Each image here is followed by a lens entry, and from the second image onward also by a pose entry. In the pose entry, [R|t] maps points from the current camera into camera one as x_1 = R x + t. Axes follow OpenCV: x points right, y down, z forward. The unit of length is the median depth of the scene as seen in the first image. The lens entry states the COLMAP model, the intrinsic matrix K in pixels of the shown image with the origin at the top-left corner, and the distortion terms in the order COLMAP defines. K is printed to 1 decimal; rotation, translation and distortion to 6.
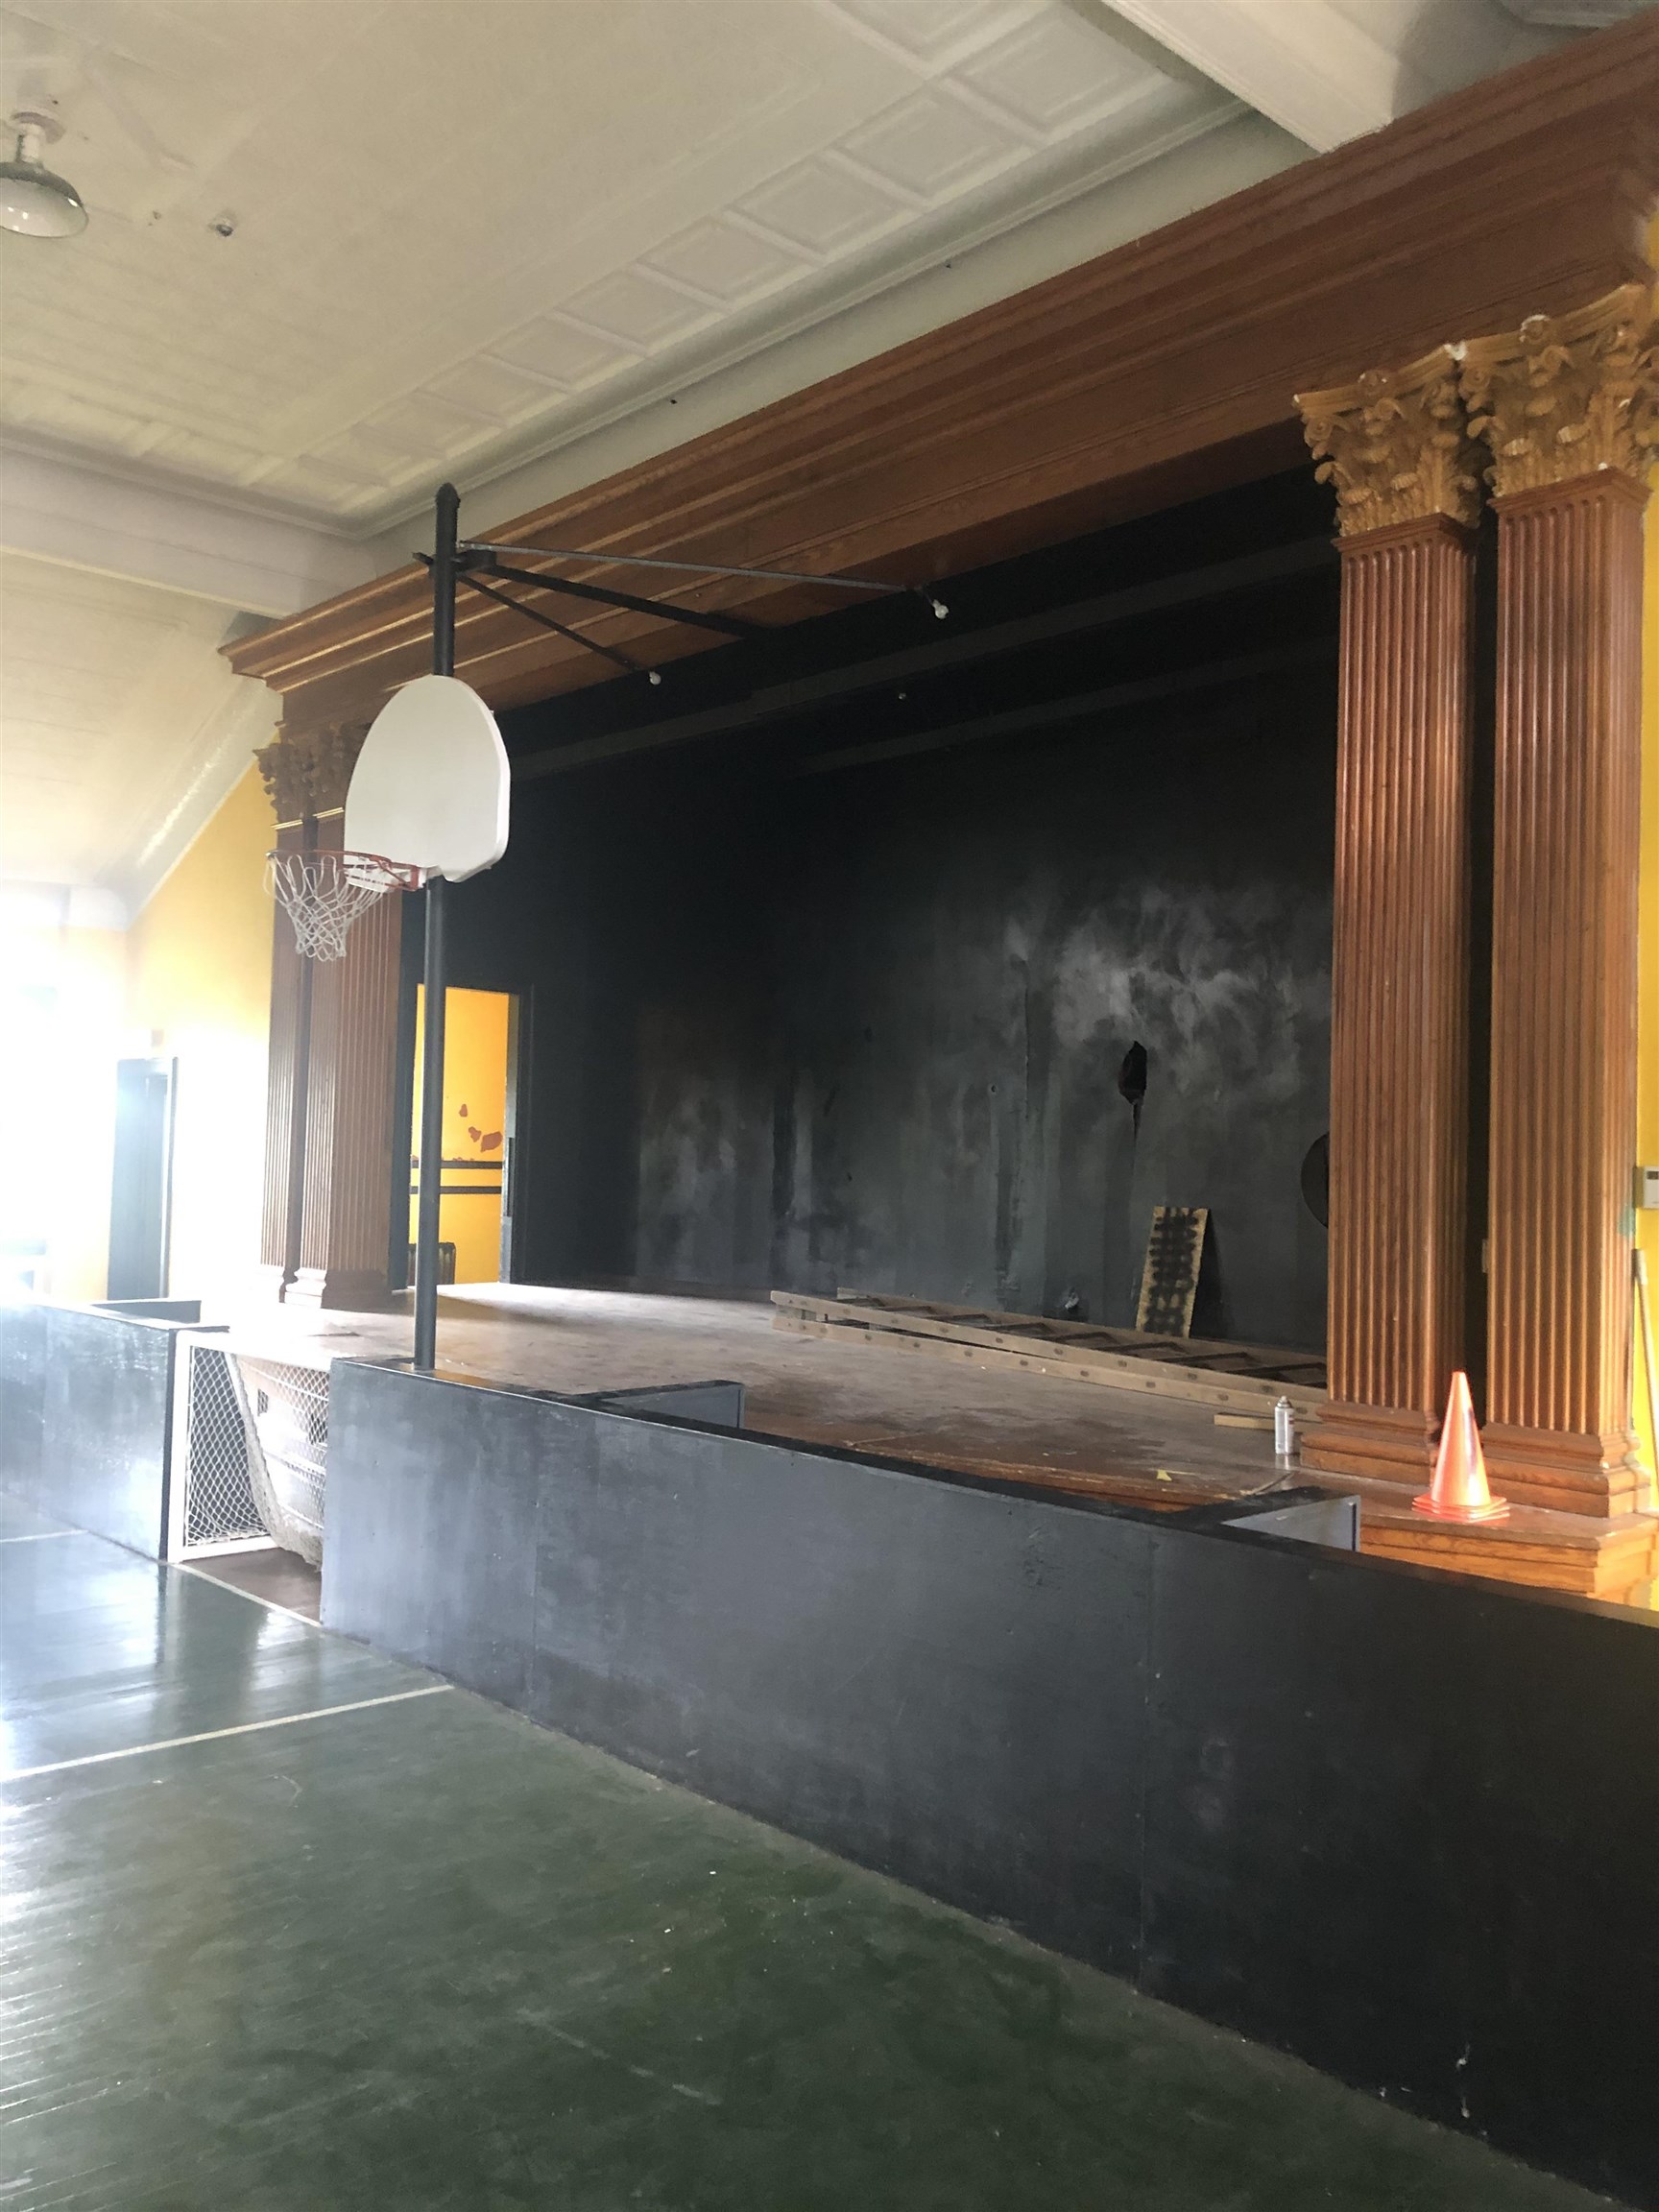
lens RADIAL K [[1819.3, 0, 834.0], [0, 1819.3, 1099.9], [0, 0, 1]] dist [0.038435, -0.016167]
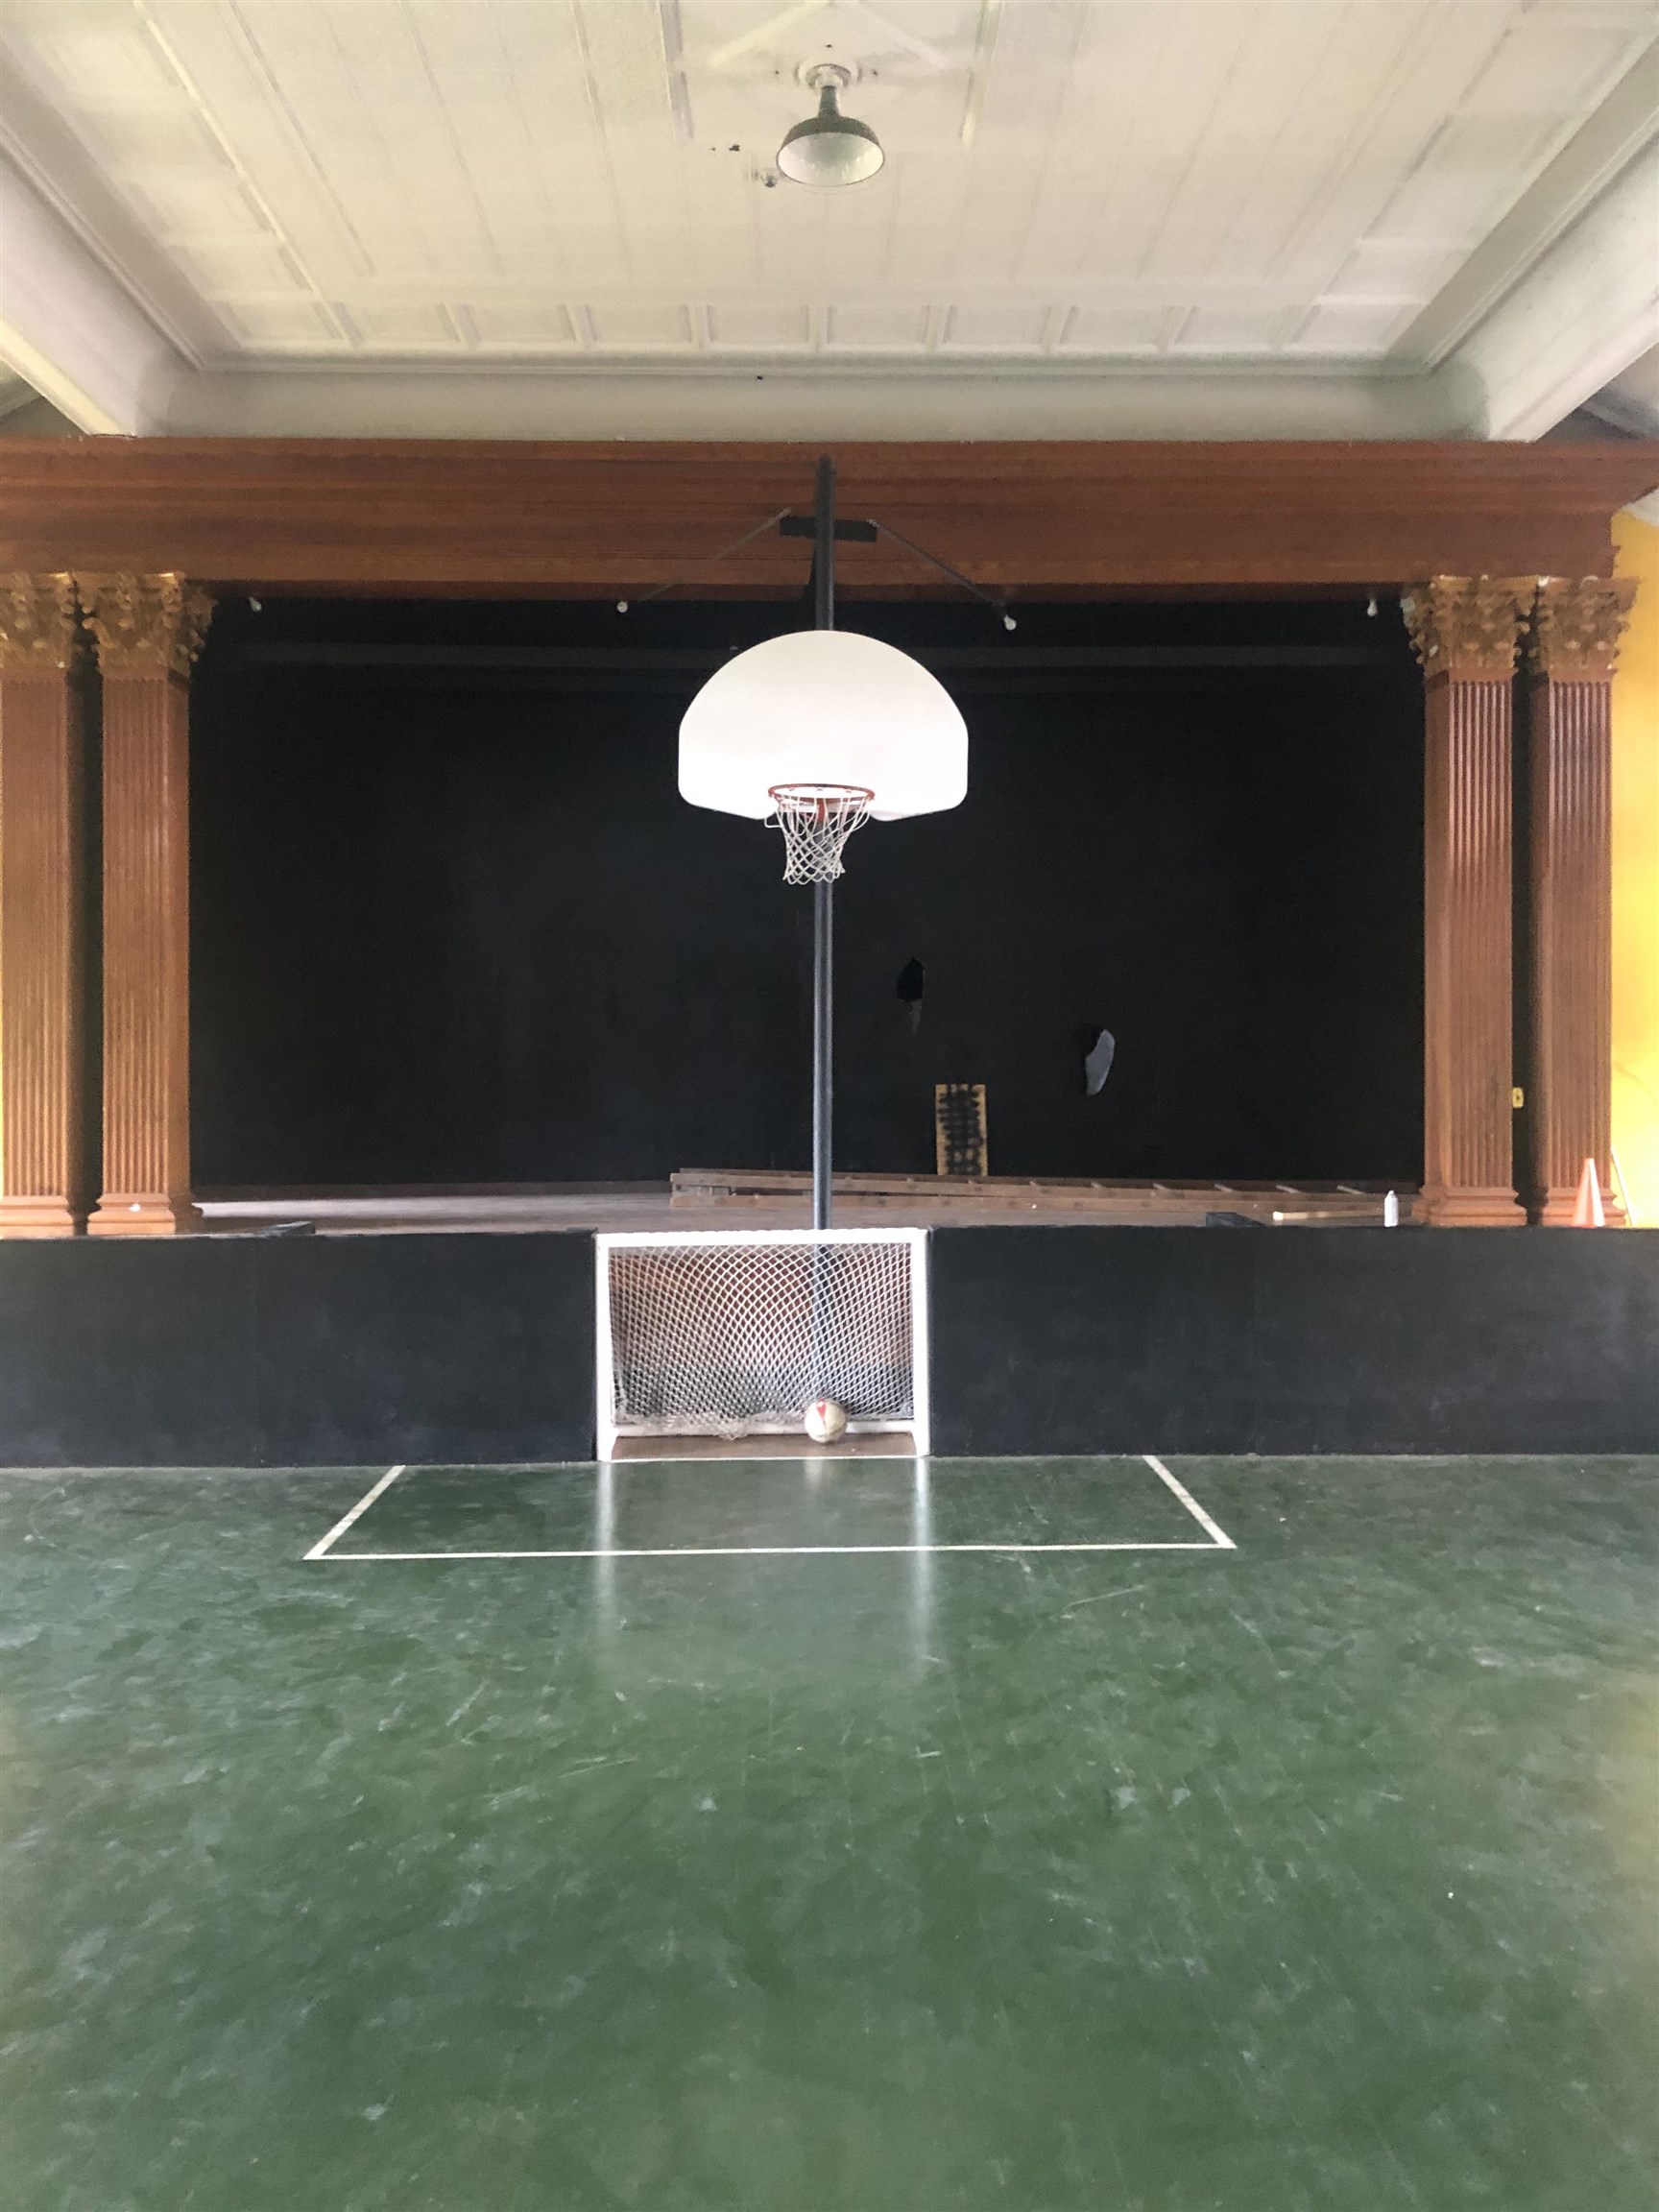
lens RADIAL K [[1819.3, 0, 819.7], [0, 1819.3, 1102.9], [0, 0, 1]] dist [0.038435, -0.016167]
pose [[0.662120, -0.043590, 0.748129, -0.876046], [-0.006310, 0.997947, 0.063730, -0.011188], [-0.749372, -0.046918, 0.660485, 0.205601]]
